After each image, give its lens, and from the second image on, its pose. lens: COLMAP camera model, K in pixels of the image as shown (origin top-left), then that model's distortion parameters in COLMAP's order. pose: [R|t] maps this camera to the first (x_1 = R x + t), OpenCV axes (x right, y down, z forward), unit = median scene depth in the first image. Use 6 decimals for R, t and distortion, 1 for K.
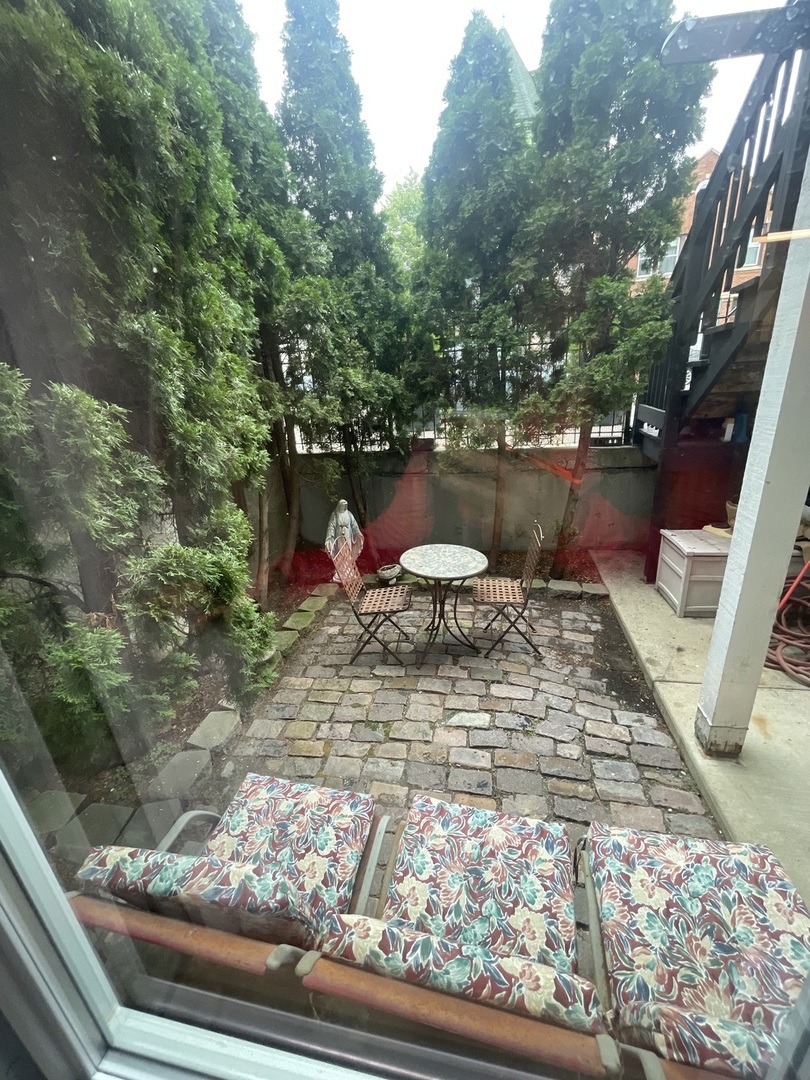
lens RADIAL K [[437.0, 0, 409.5], [0, 437.0, 540.0], [0, 0, 1]] dist [-0.002007, -0.000041]
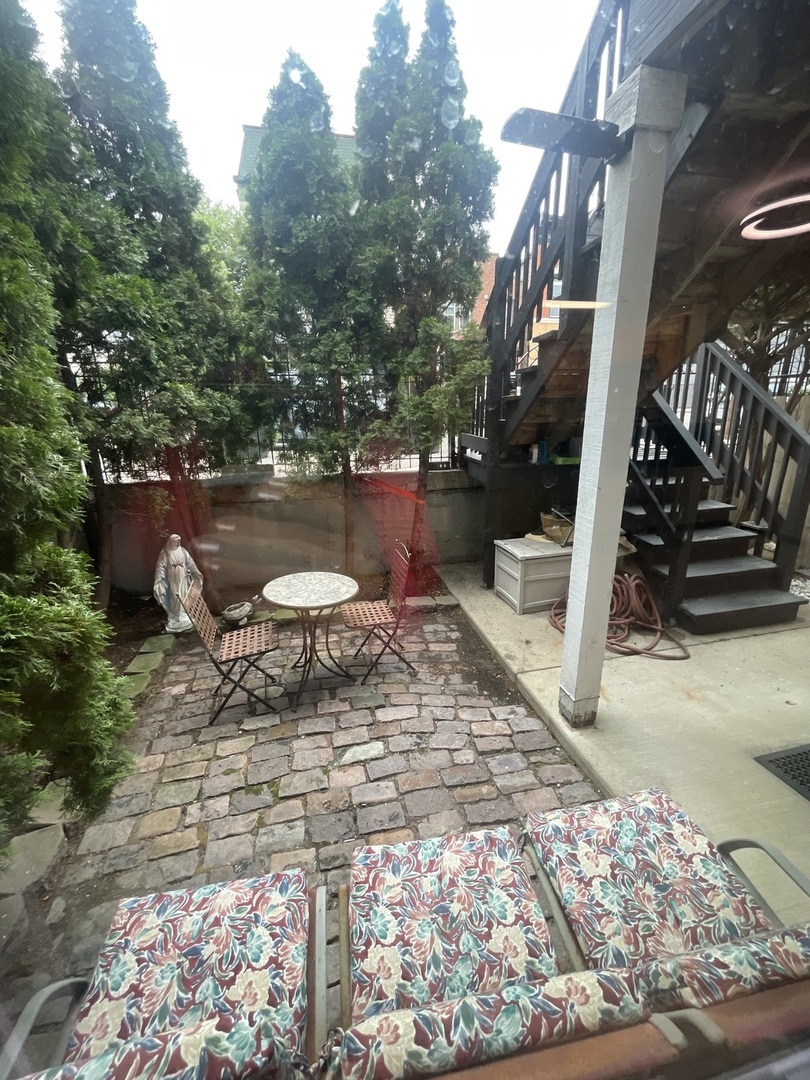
lens RADIAL K [[437.0, 0, 409.5], [0, 437.0, 540.0], [0, 0, 1]] dist [-0.002007, -0.000041]
pose [[0.916215, -0.074287, 0.393740, -0.100461], [0.101462, 0.993650, -0.048624, 0.010614], [-0.387627, 0.084500, 0.917935, 0.053412]]
